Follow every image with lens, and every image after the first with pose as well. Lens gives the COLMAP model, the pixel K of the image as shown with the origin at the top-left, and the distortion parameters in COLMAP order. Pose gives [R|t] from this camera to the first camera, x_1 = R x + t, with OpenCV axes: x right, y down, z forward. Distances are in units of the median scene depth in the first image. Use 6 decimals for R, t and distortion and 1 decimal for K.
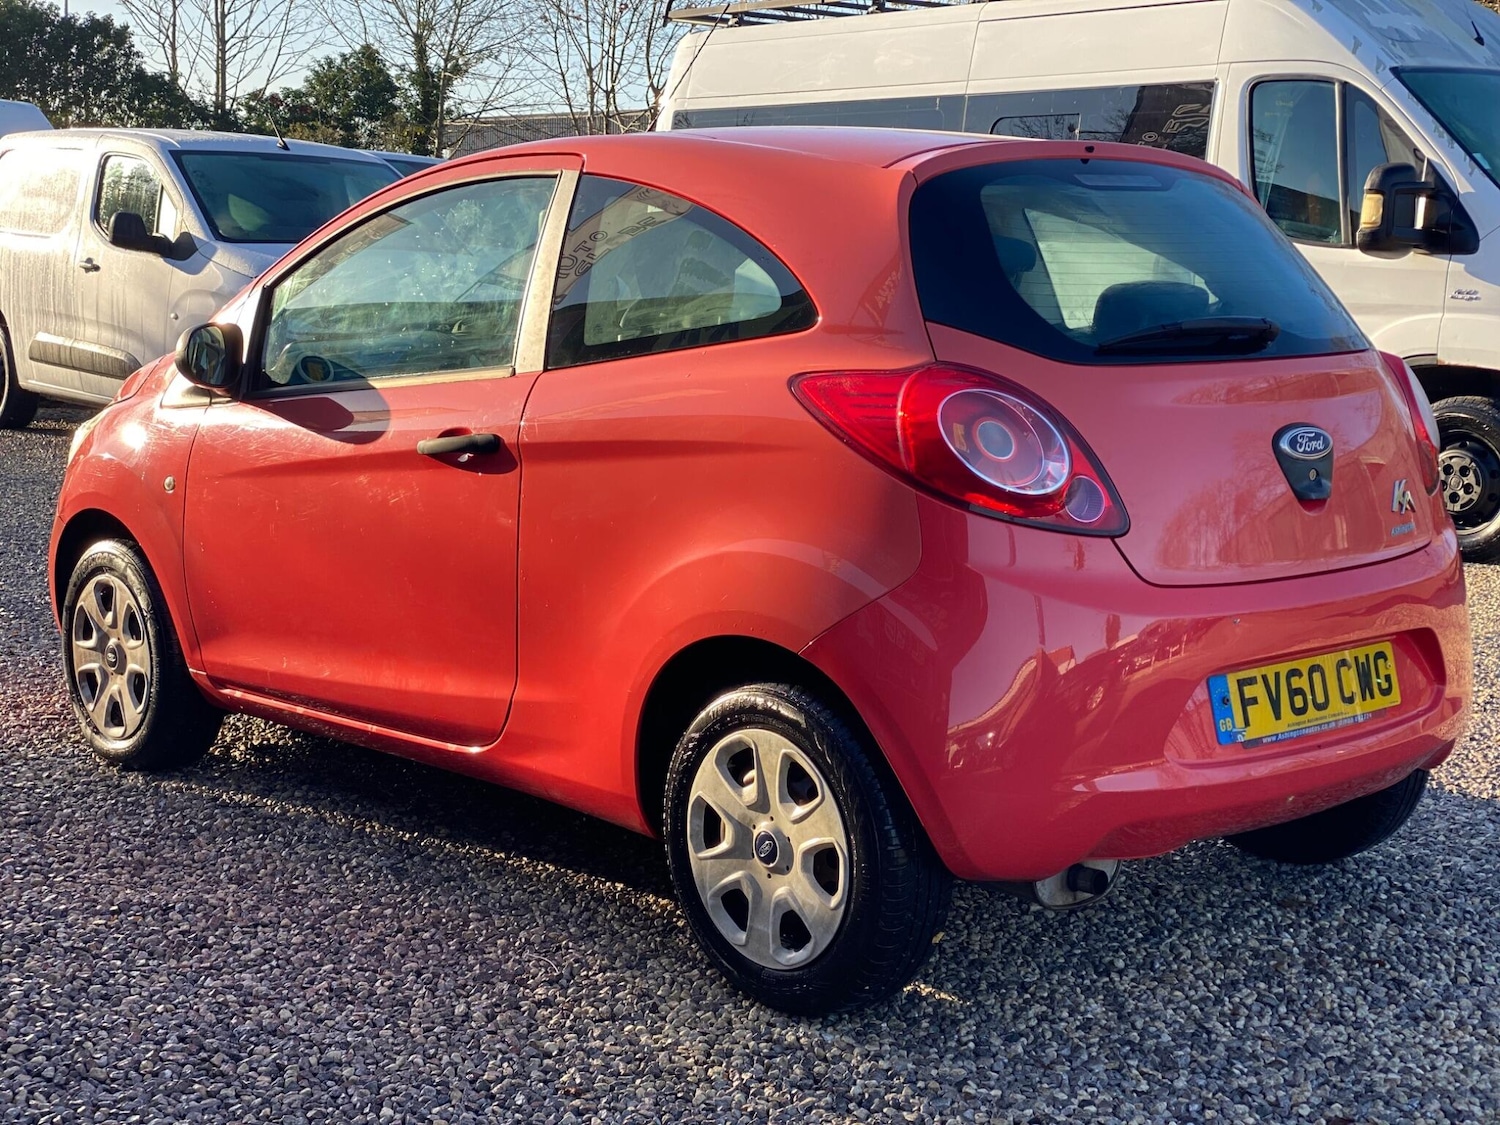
lens RADIAL K [[2230.9, 0, 747.8], [0, 2230.9, 546.2], [0, 0, 1]] dist [0.132431, 0.000000]
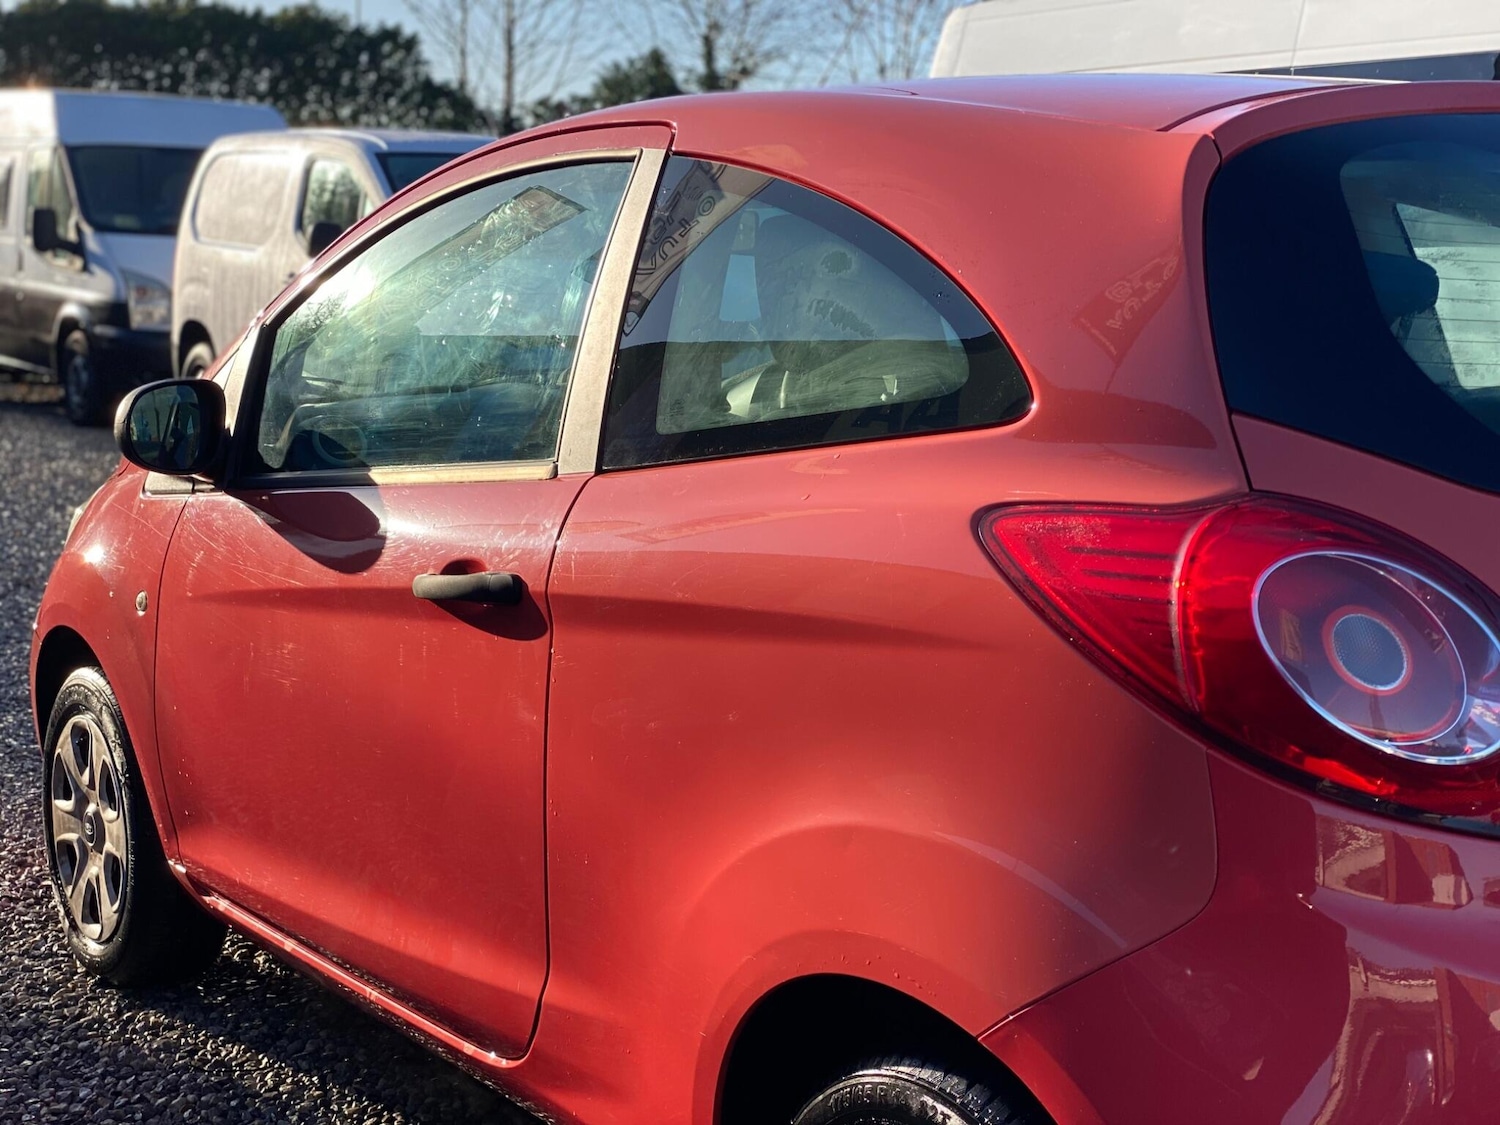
lens RADIAL K [[2230.9, 0, 727.2], [0, 2230.9, 557.7], [0, 0, 1]] dist [0.132431, 0.000000]
pose [[0.989849, 0.015748, -0.141245, 0.027278], [-0.015332, 0.999874, 0.004032, -0.049460], [0.141291, -0.001825, 0.989966, 0.336288]]
